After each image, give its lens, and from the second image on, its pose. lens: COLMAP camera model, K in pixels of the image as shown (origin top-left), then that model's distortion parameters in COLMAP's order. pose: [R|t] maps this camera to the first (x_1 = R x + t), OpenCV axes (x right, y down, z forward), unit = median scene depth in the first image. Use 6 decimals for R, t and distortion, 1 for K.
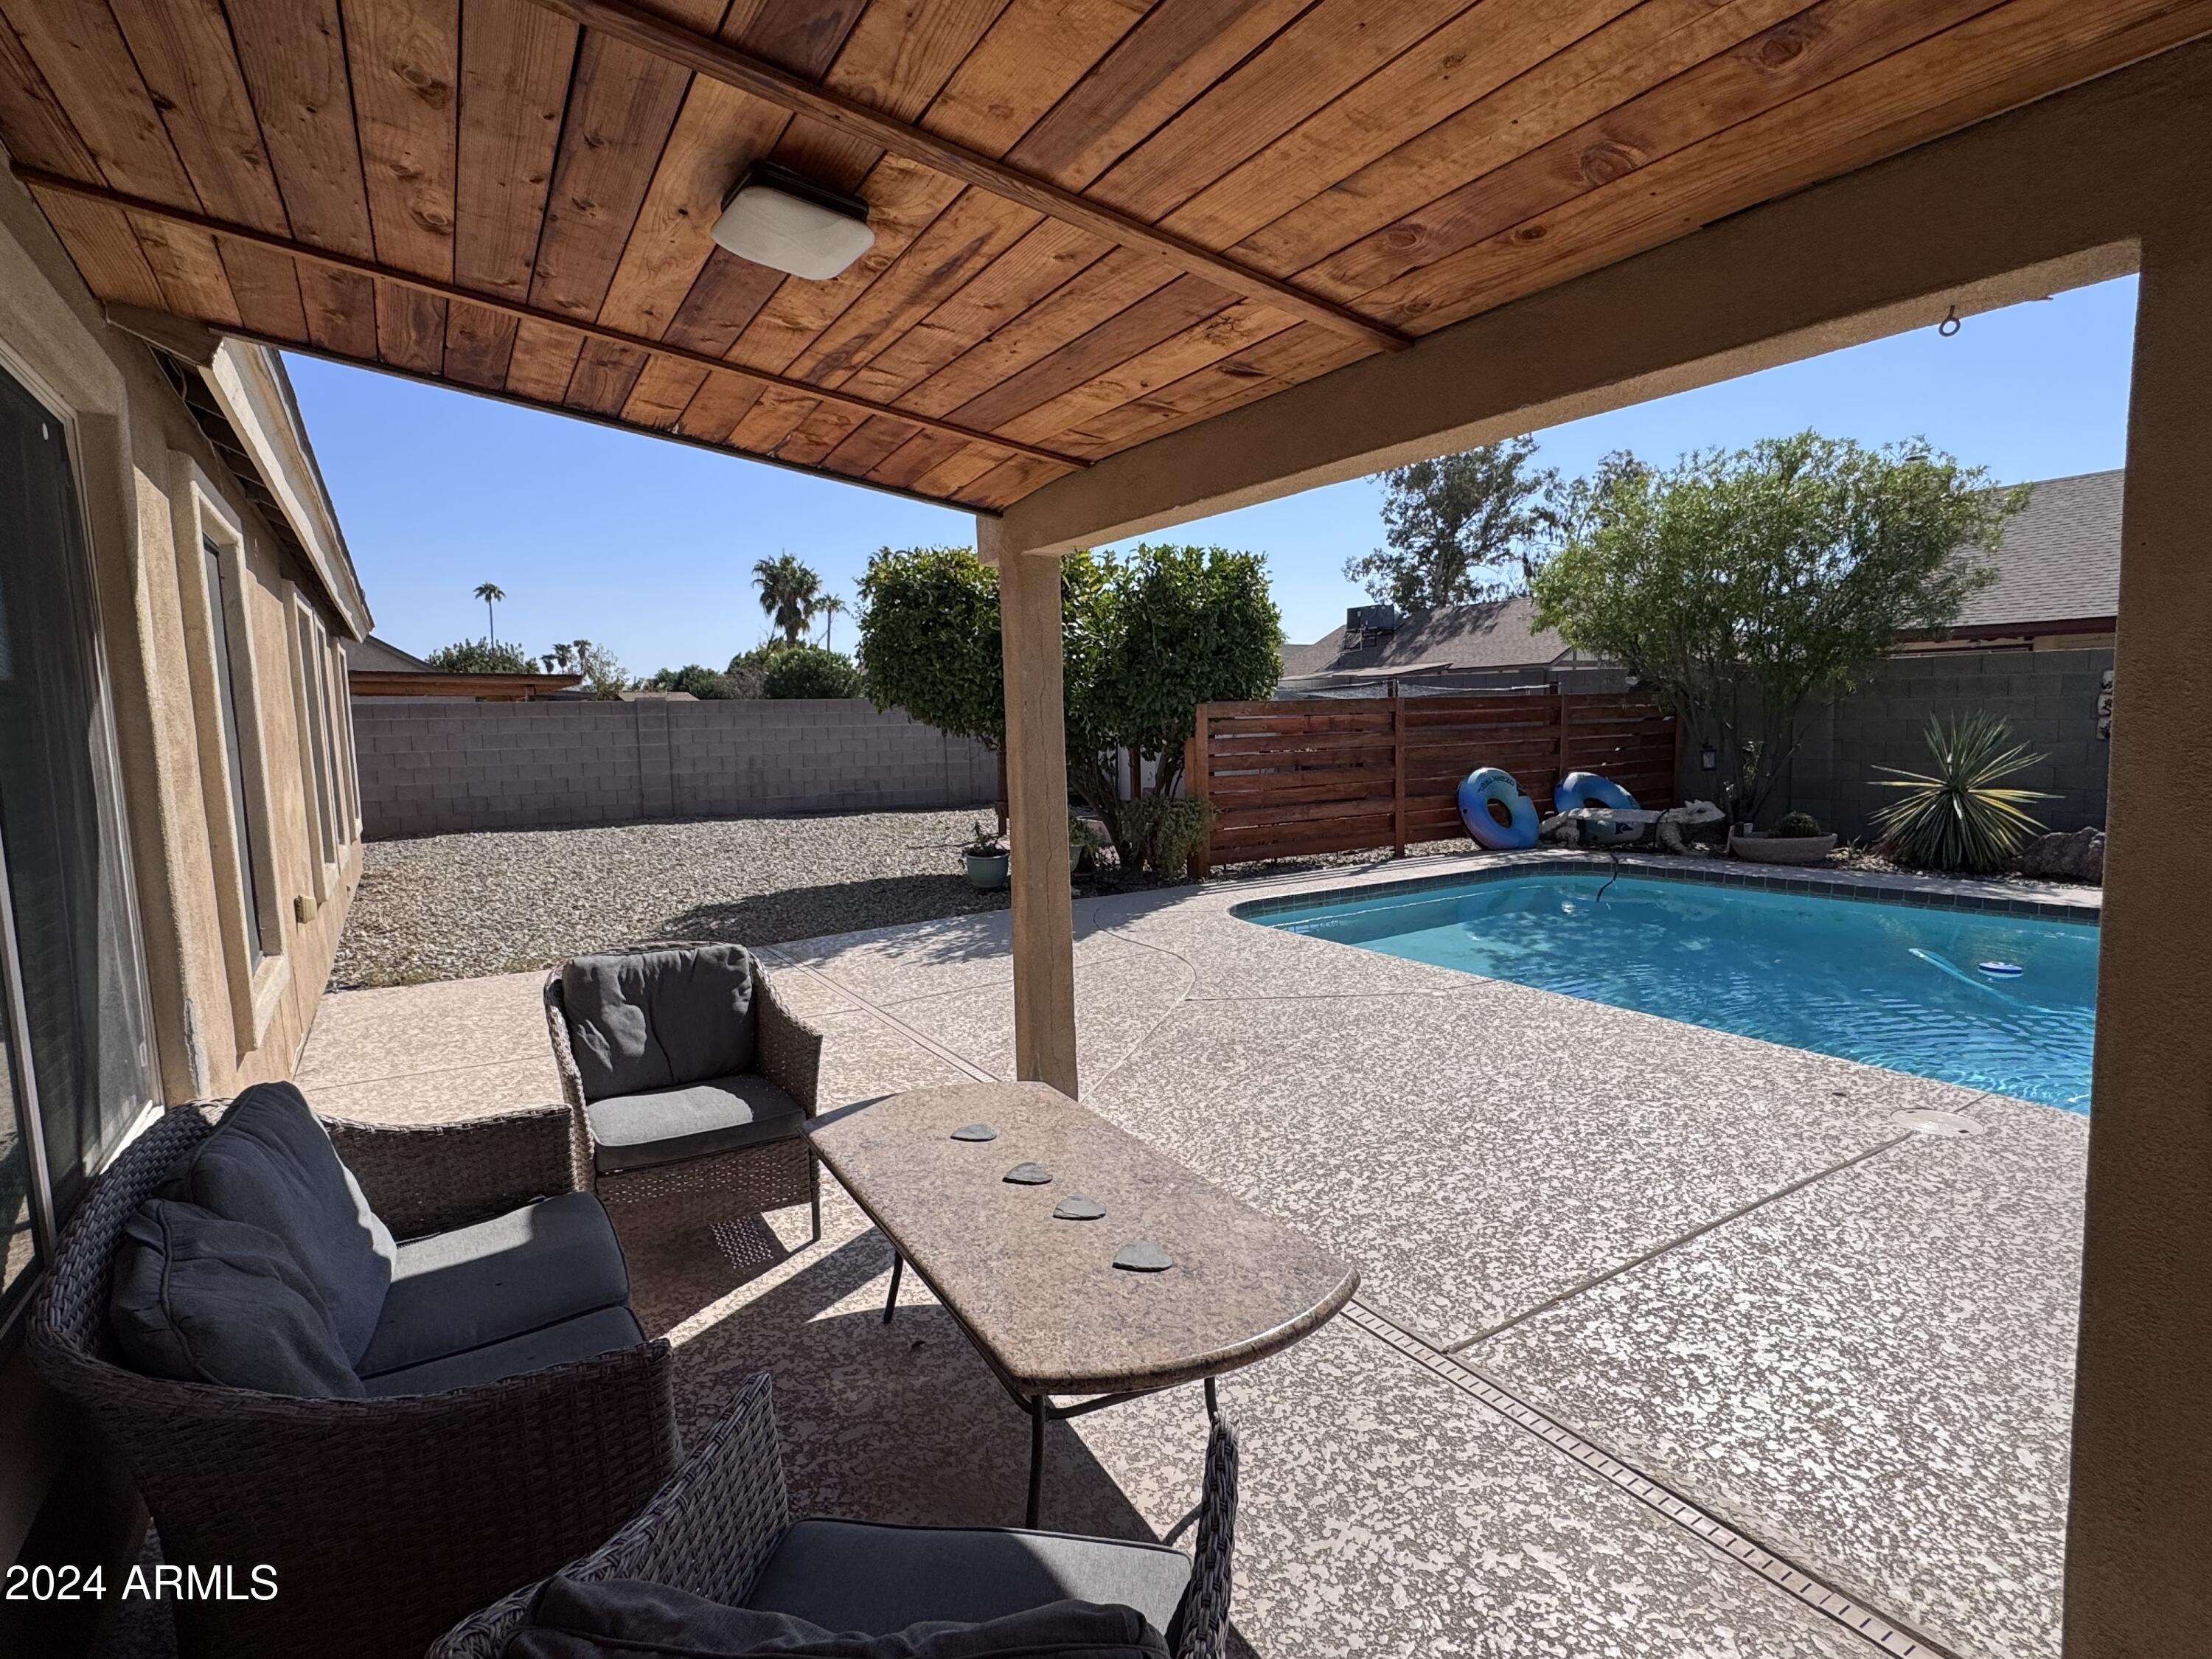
lens RADIAL K [[1090.5, 0, 1113.2], [0, 1090.5, 826.3], [0, 0, 1]] dist [-0.002295, -0.002075]
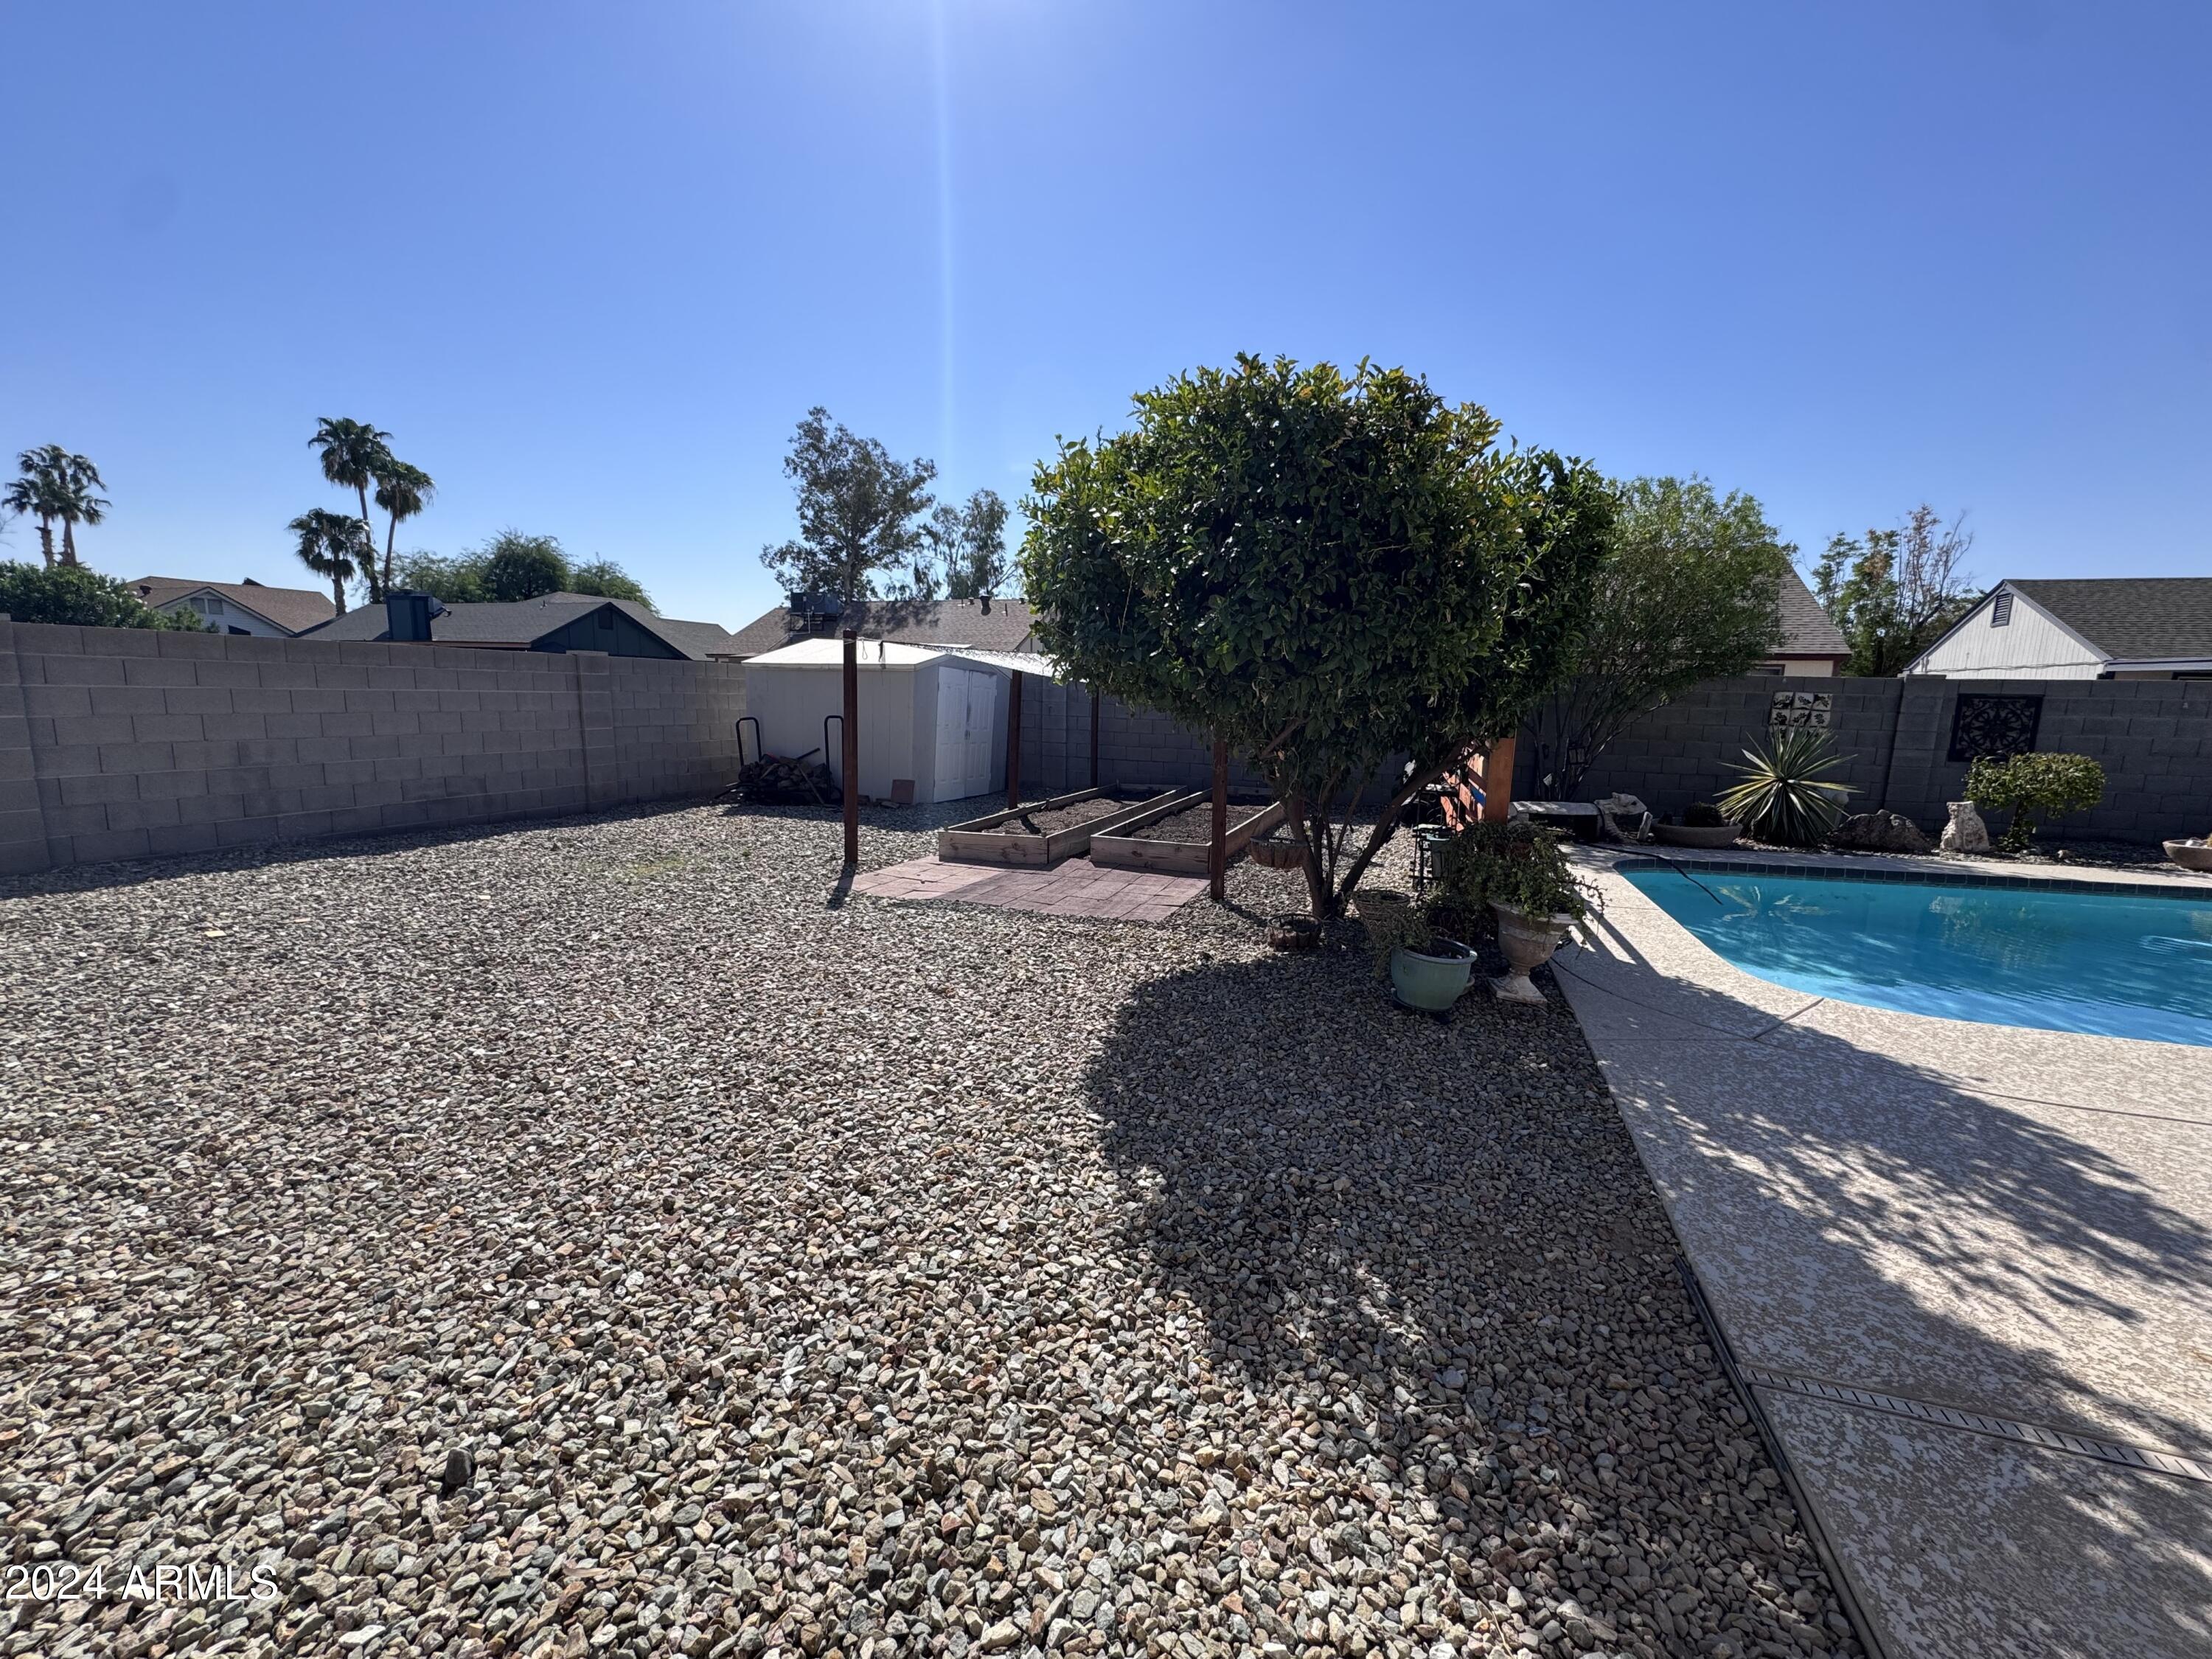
lens RADIAL K [[875.0, 0, 1099.5], [0, 875.0, 832.0], [0, 0, 1]] dist [-0.006508, 0.001031]
pose [[0.774891, -0.060499, 0.629193, -0.087183], [0.026770, 0.997657, 0.062959, -0.010944], [-0.631528, -0.031942, 0.774695, 0.121778]]
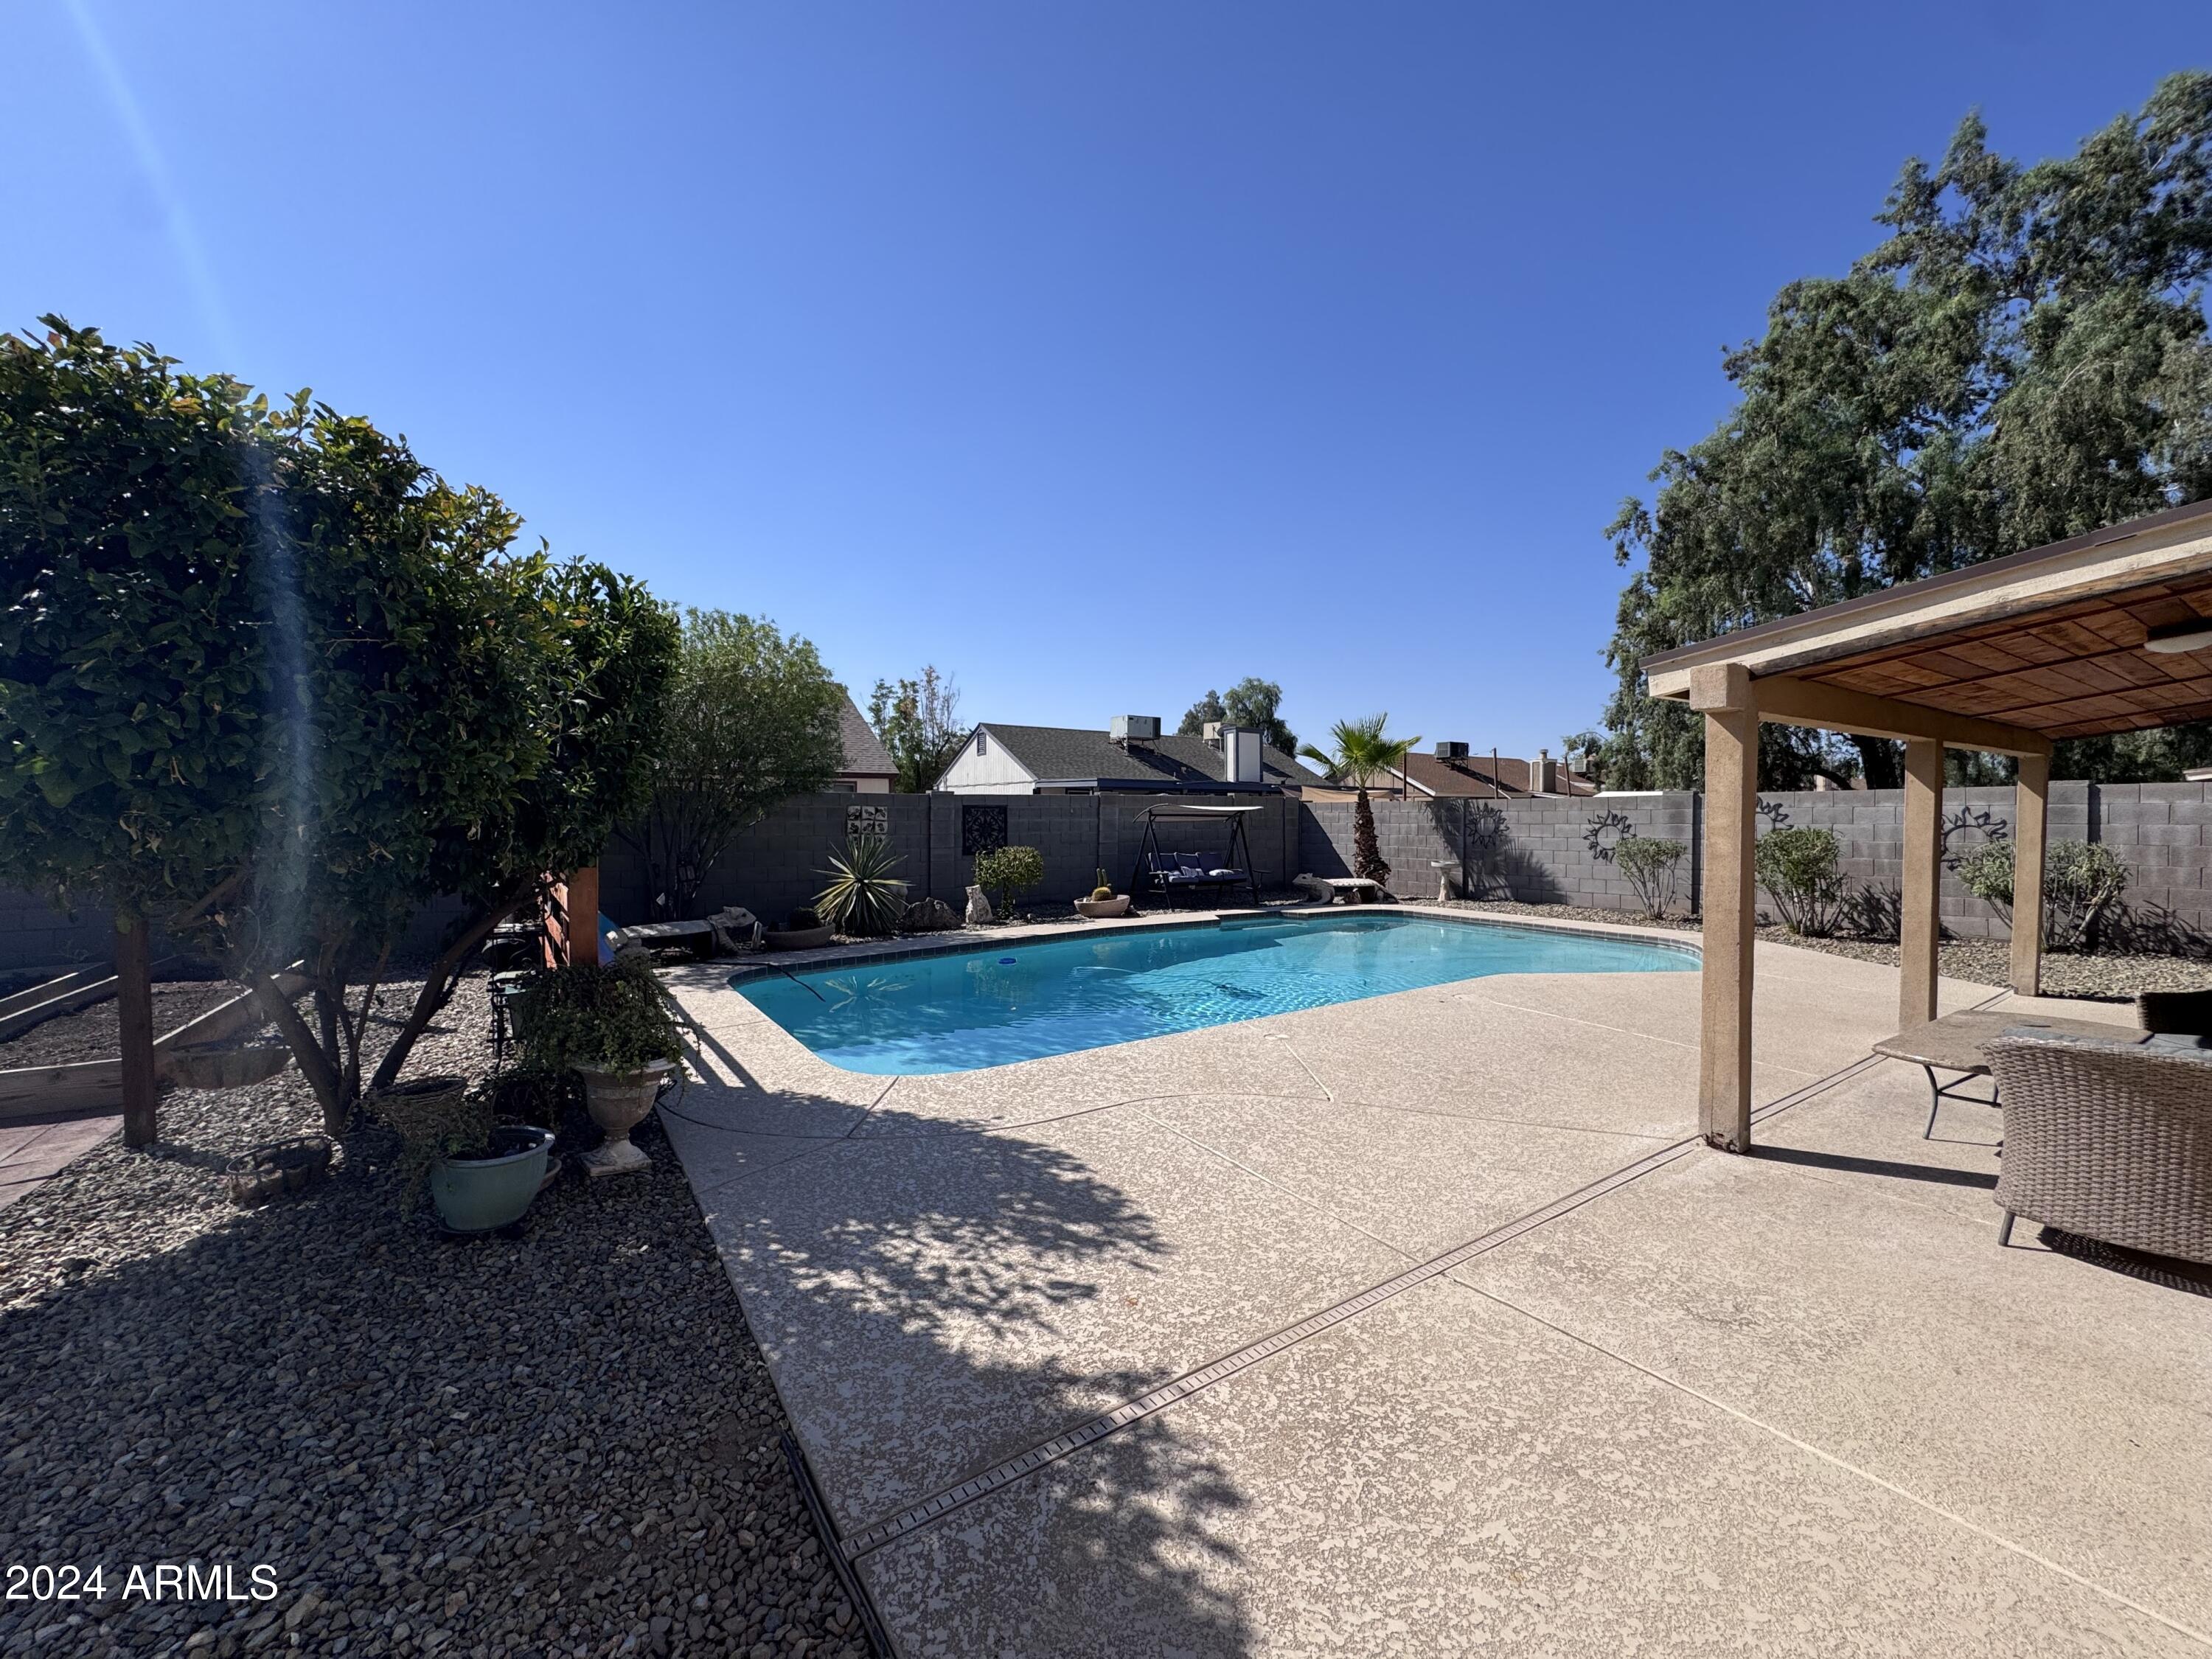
lens RADIAL K [[875.0, 0, 1097.0], [0, 875.0, 837.1], [0, 0, 1]] dist [-0.006508, 0.001031]
pose [[-0.028320, -0.003993, 0.999591, -0.077177], [0.102231, 0.994737, 0.006870, -0.012702], [-0.994358, 0.102383, -0.027763, 0.120204]]
